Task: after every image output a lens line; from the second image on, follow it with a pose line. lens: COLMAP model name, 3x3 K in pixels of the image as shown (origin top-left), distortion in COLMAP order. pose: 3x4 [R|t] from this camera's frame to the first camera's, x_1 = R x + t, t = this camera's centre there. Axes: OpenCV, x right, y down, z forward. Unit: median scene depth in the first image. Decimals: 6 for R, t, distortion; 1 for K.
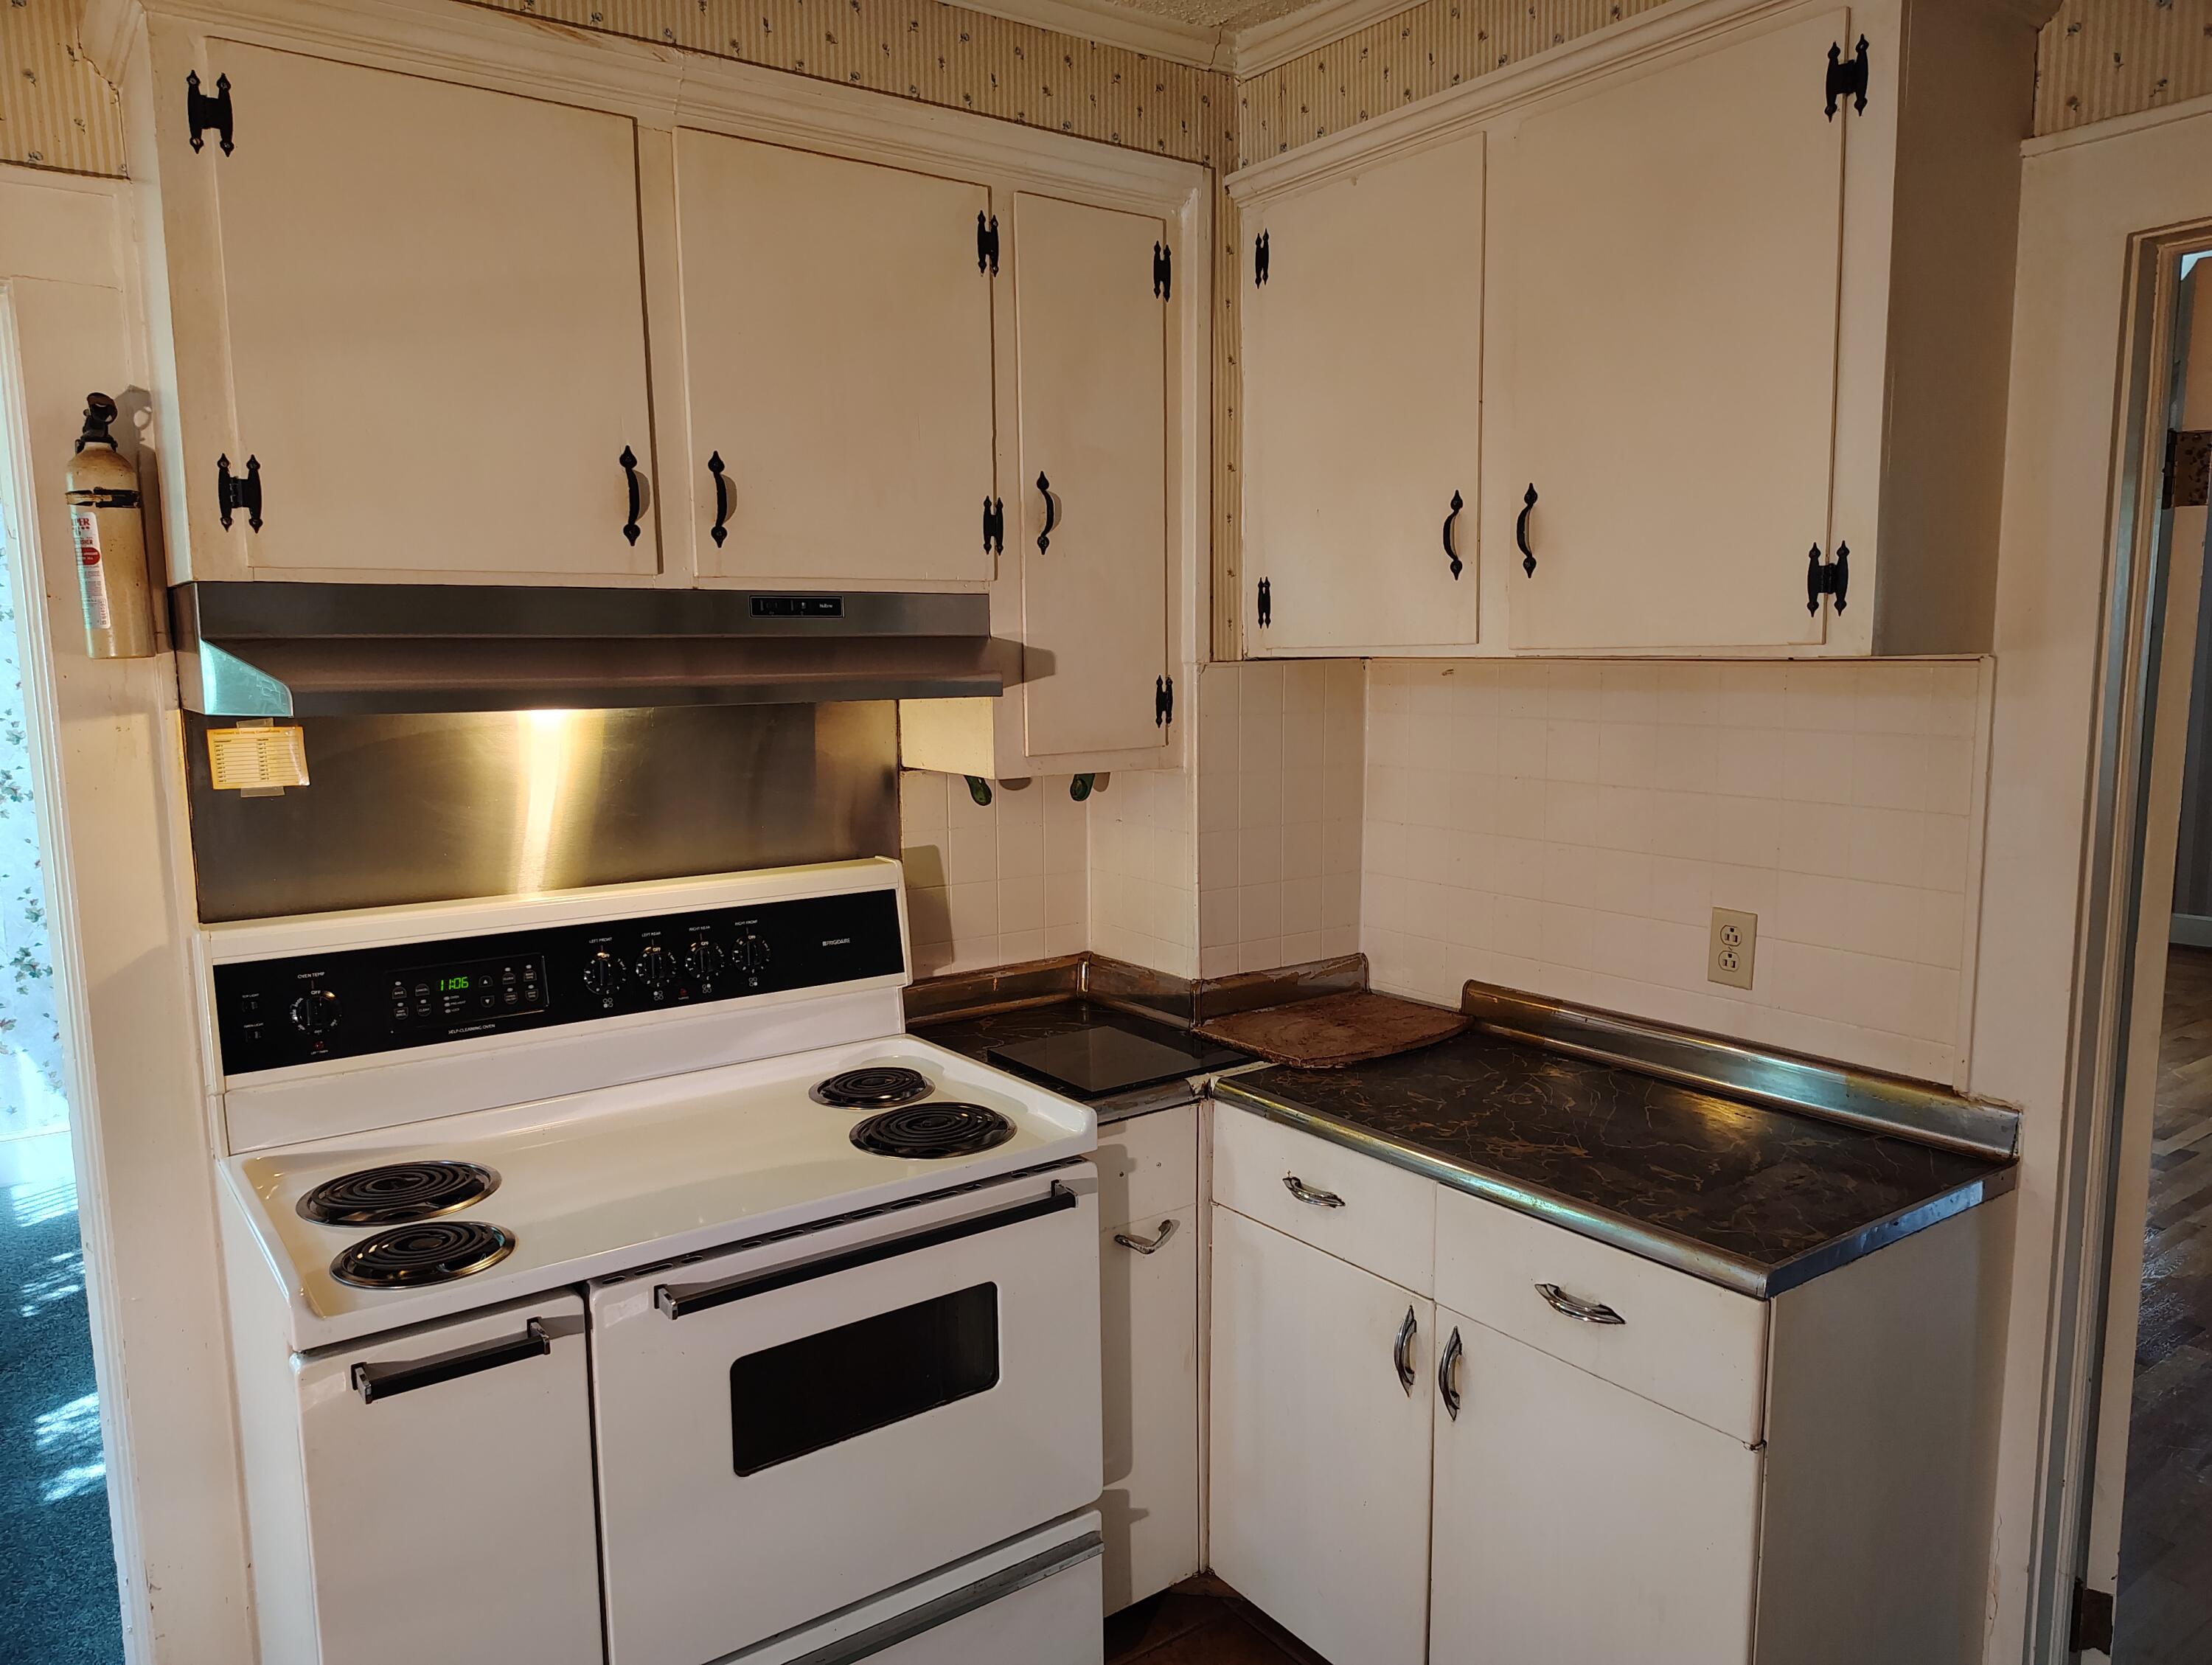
lens RADIAL K [[1547.9, 0, 1109.3], [0, 1547.9, 836.0], [0, 0, 1]] dist [0.053766, -0.048758]
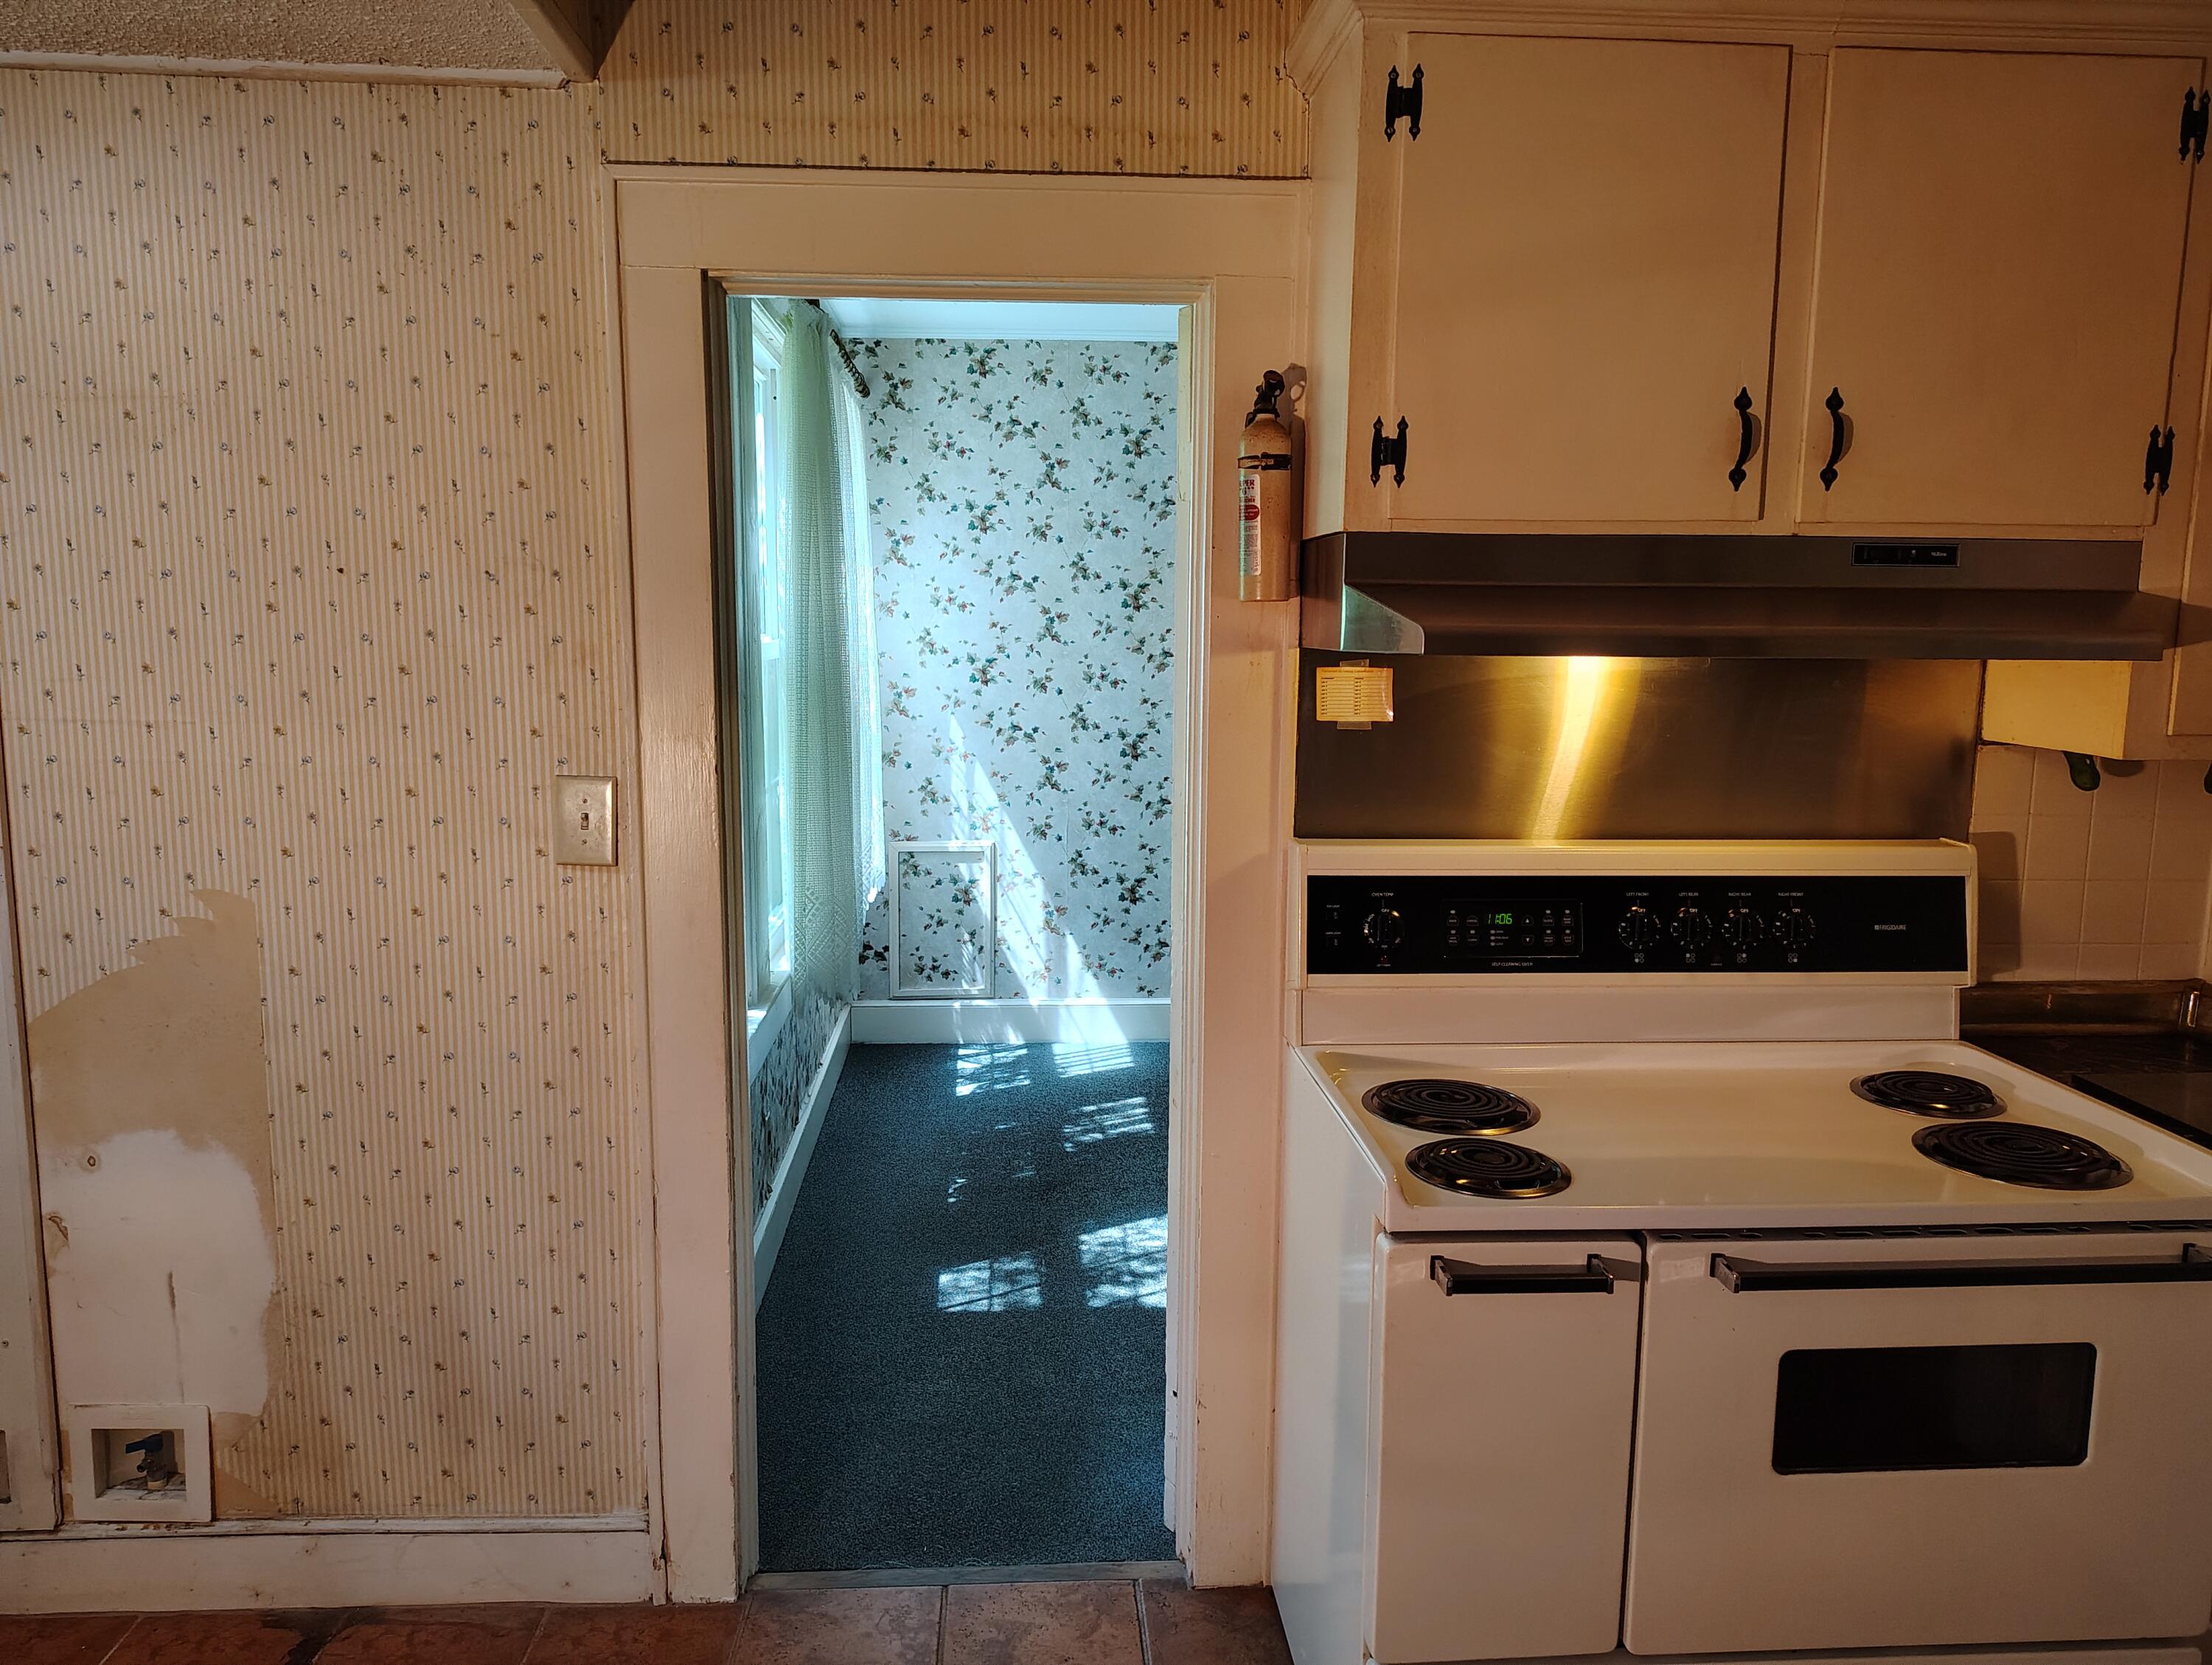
lens RADIAL K [[1557.7, 0, 1103.8], [0, 1557.7, 813.6], [0, 0, 1]] dist [0.053435, -0.051078]
pose [[0.845369, 0.086873, -0.527071, -0.101766], [-0.084391, 0.996016, 0.028810, 0.017203], [0.527474, 0.020125, 0.849333, -0.030293]]
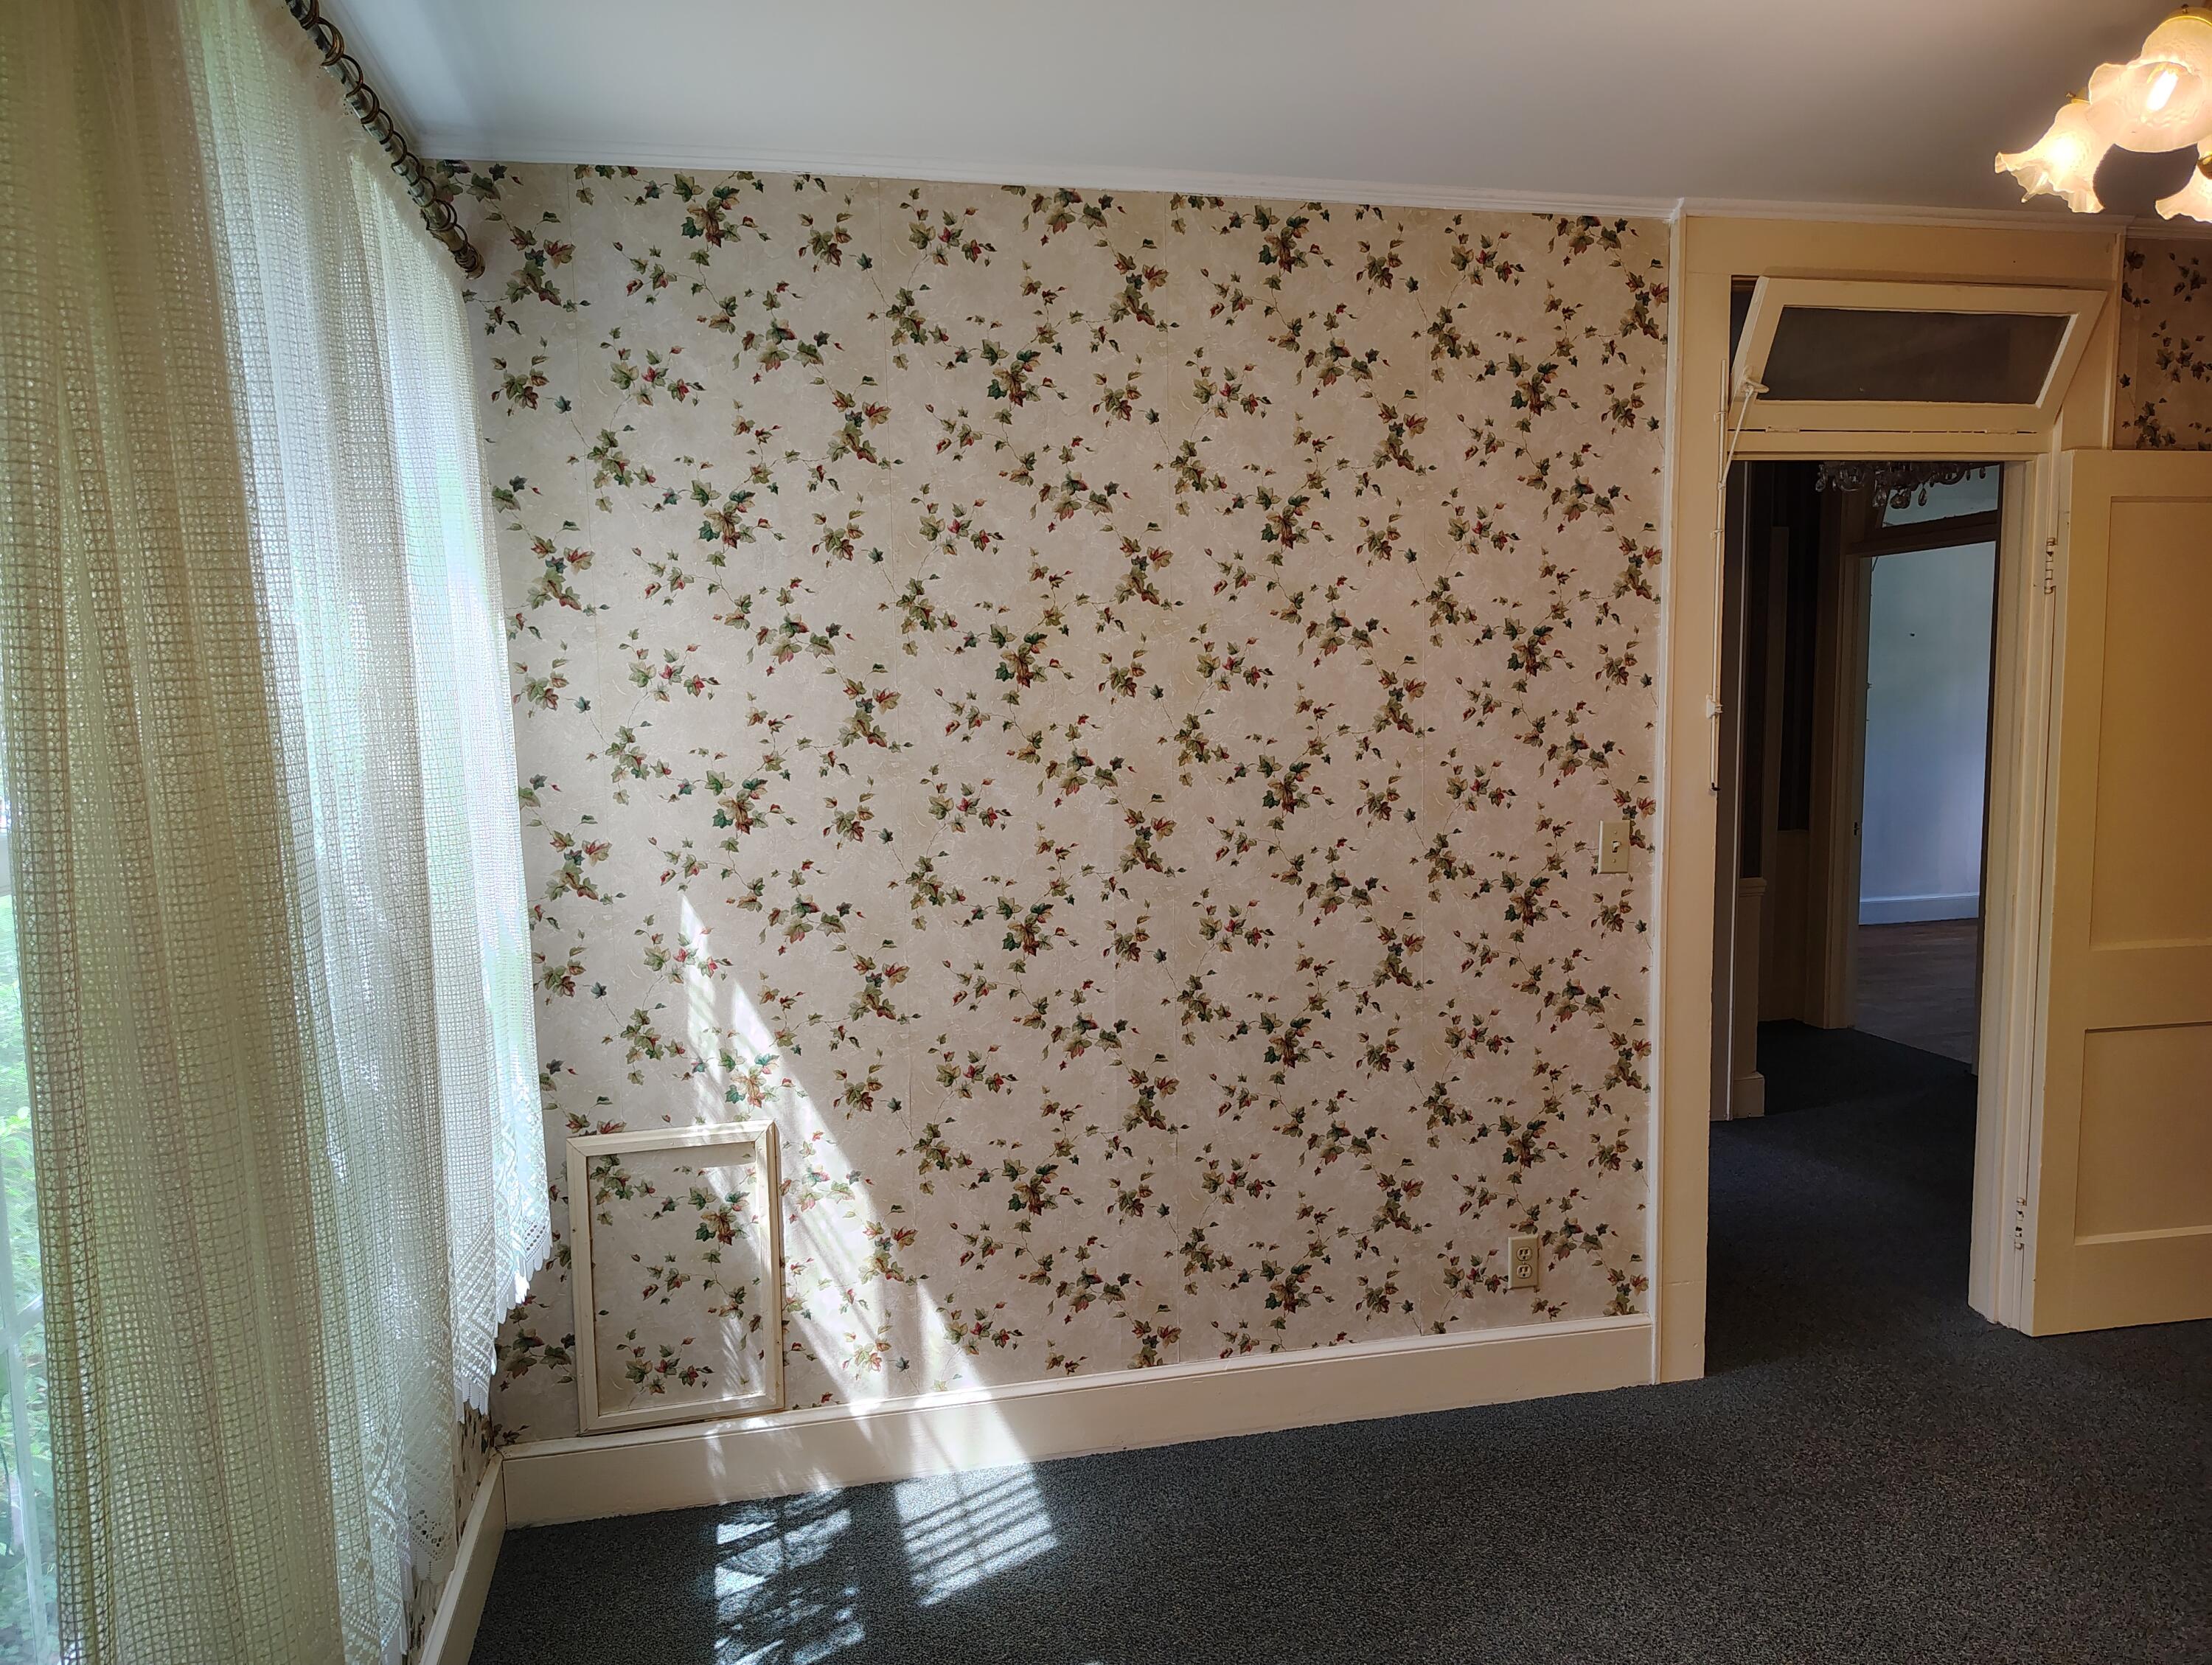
lens RADIAL K [[1547.9, 0, 1109.3], [0, 1547.9, 836.0], [0, 0, 1]] dist [0.053766, -0.048758]
pose [[0.914428, 0.040321, -0.402735, -0.879867], [-0.044279, 0.999019, -0.000518, -0.127109], [0.402319, 0.018306, 0.915317, 1.038007]]
